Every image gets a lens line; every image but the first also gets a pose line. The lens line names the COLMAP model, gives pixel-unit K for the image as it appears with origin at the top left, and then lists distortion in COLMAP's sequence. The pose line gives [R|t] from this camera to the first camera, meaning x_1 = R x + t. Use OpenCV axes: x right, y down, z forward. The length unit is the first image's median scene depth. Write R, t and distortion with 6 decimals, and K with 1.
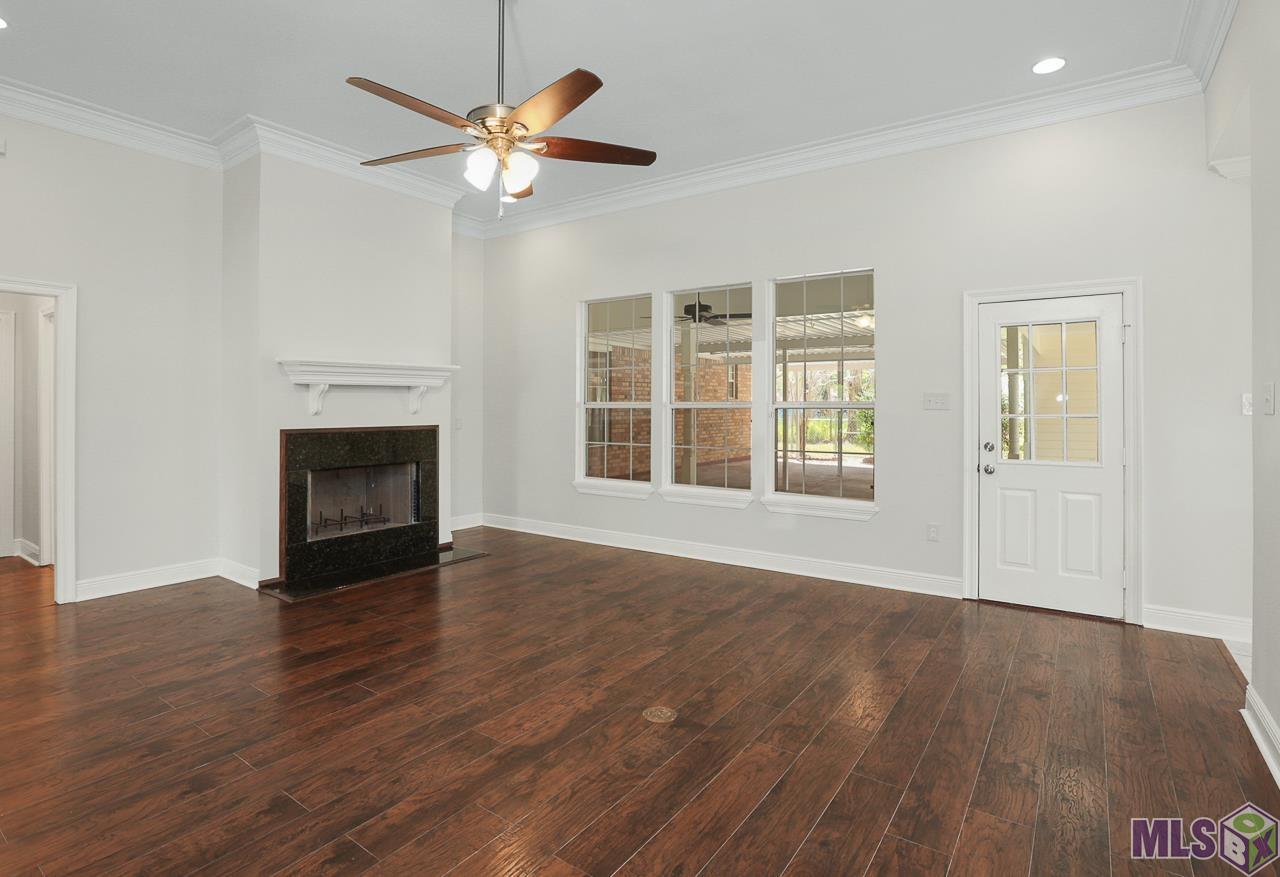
lens RADIAL K [[656.5, 0, 633.9], [0, 656.5, 398.8], [0, 0, 1]] dist [-0.037667, 0.001116]
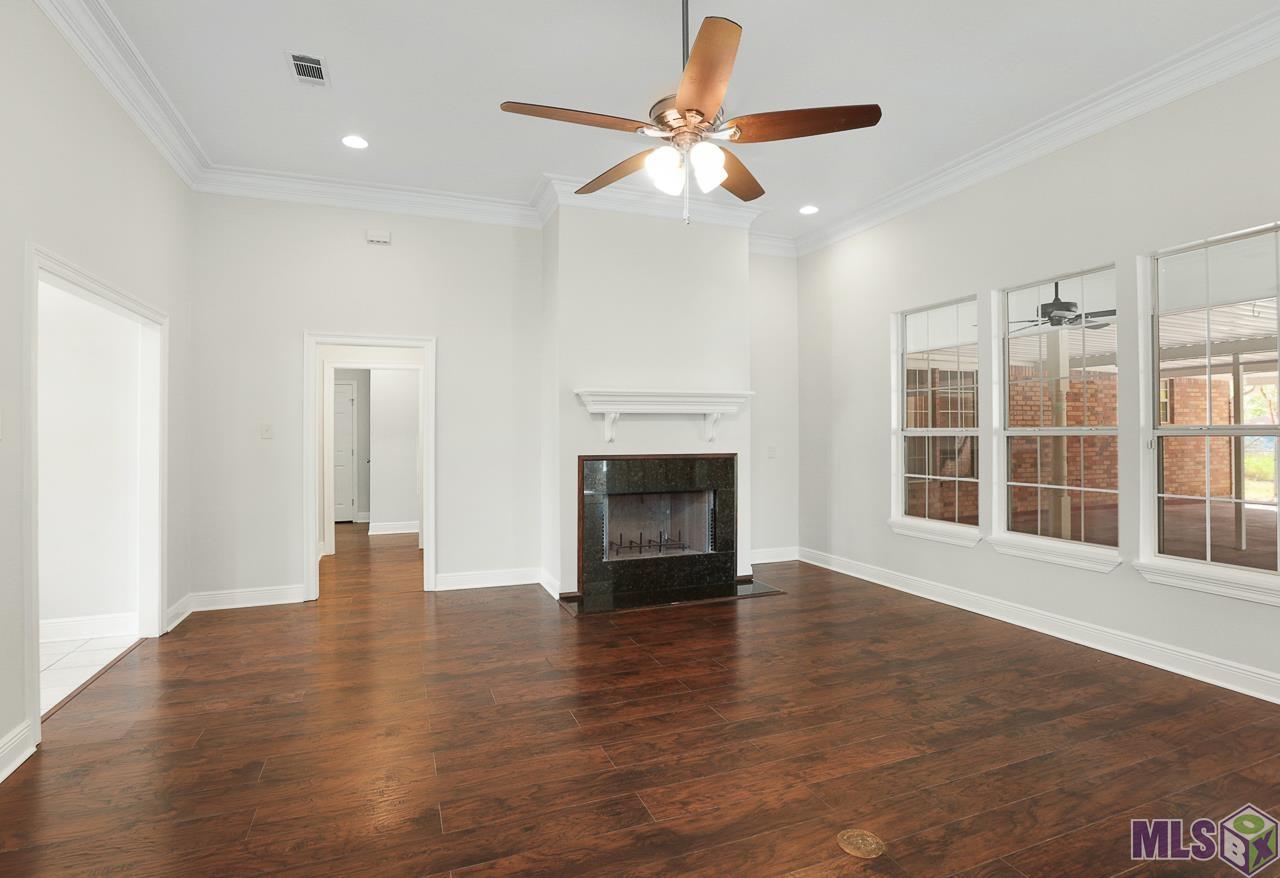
lens RADIAL K [[648.5, 0, 637.5], [0, 648.5, 420.0], [0, 0, 1]] dist [-0.072101, 0.034017]
pose [[0.836245, -0.014090, -0.548174, 0.150698], [0.008385, 0.999882, -0.012910, 0.002819], [0.548291, 0.006200, 0.836264, 0.163461]]
